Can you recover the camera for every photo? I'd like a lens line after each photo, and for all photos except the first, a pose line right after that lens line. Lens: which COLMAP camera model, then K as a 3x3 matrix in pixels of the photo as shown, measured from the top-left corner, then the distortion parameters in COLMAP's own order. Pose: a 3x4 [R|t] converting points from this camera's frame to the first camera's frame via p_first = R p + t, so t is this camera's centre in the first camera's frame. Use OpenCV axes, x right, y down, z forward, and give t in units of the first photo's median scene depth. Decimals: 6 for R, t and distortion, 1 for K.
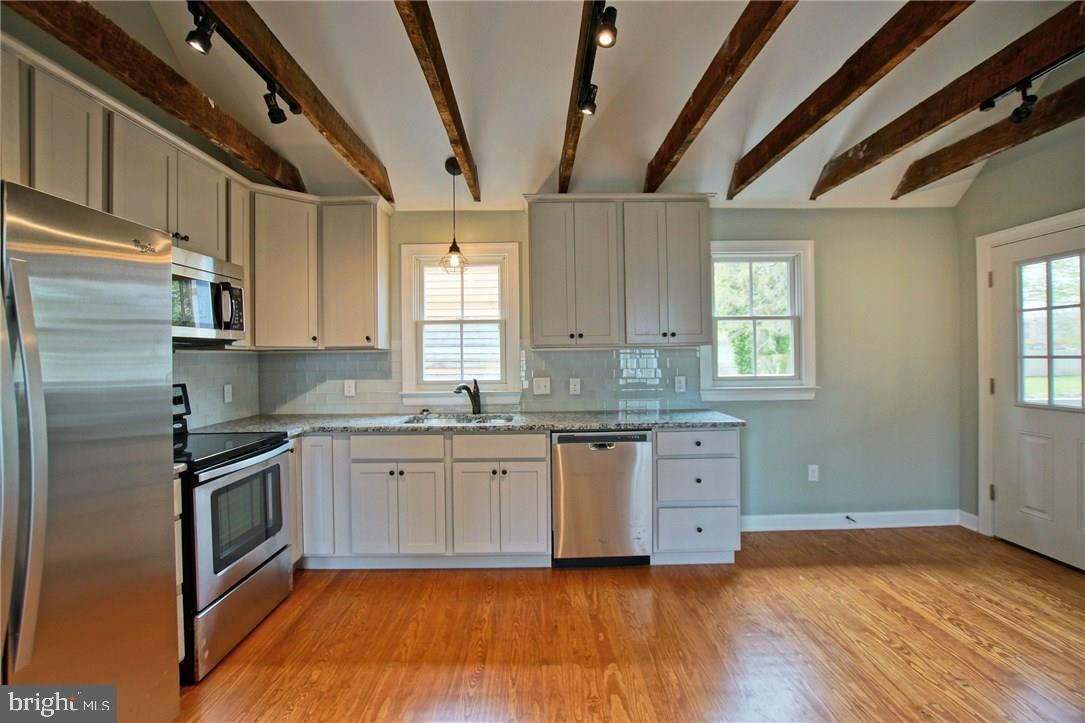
lens RADIAL K [[479.6, 0, 543.3], [0, 479.6, 354.1], [0, 0, 1]] dist [-0.031698, 0.003447]
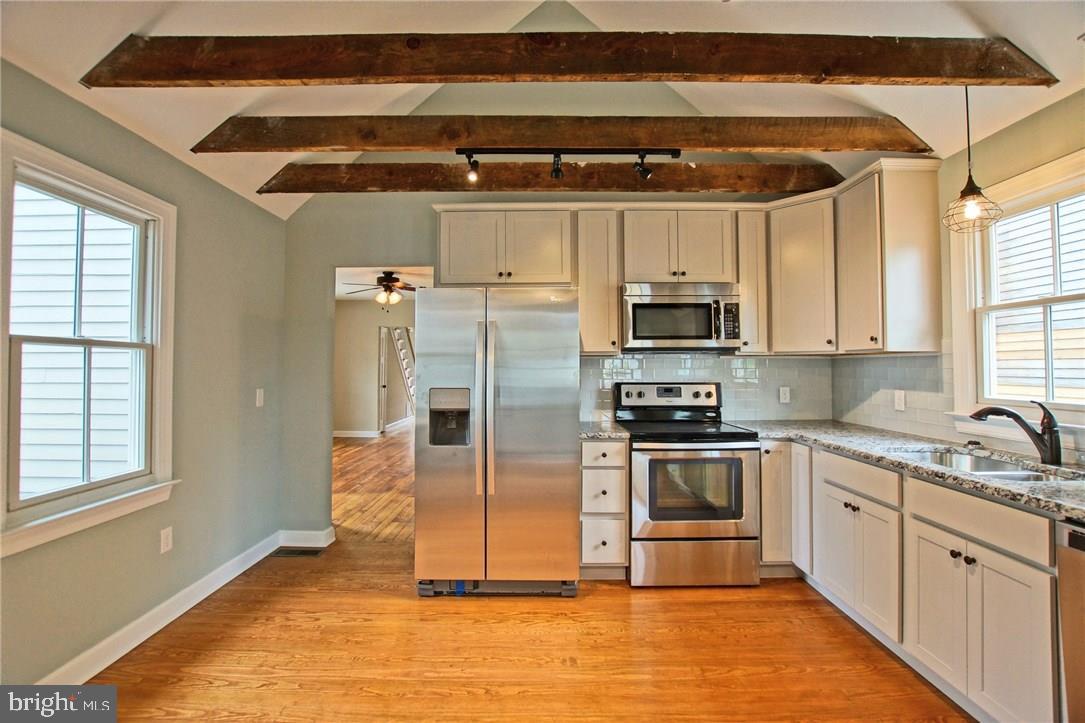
lens RADIAL K [[479.6, 0, 539.1], [0, 479.6, 355.8], [0, 0, 1]] dist [-0.031698, 0.003447]
pose [[-0.014346, -0.011405, -0.999832, 0.480776], [0.003397, 0.999929, -0.011455, 0.003092], [0.999891, -0.003561, -0.014306, 0.475427]]
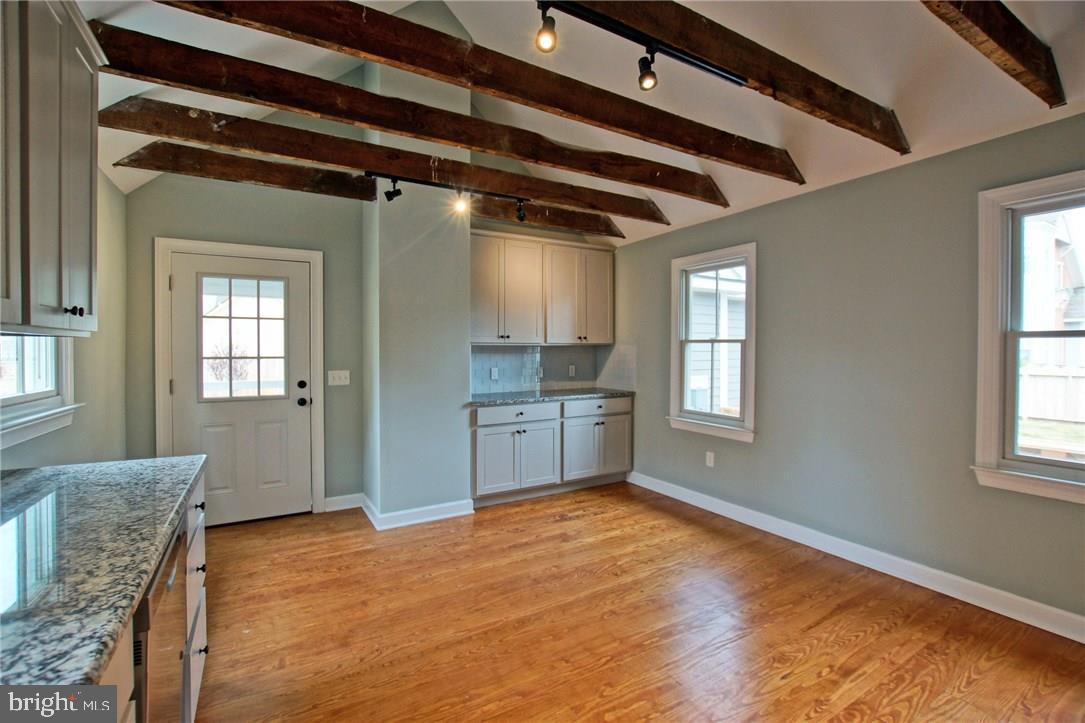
lens RADIAL K [[479.6, 0, 536.7], [0, 479.6, 355.9], [0, 0, 1]] dist [-0.031698, 0.003447]
pose [[-0.486804, -0.000705, 0.873511, -0.374513], [0.006377, 0.999970, 0.004360, 0.001395], [-0.873488, 0.007693, -0.486785, 0.900850]]
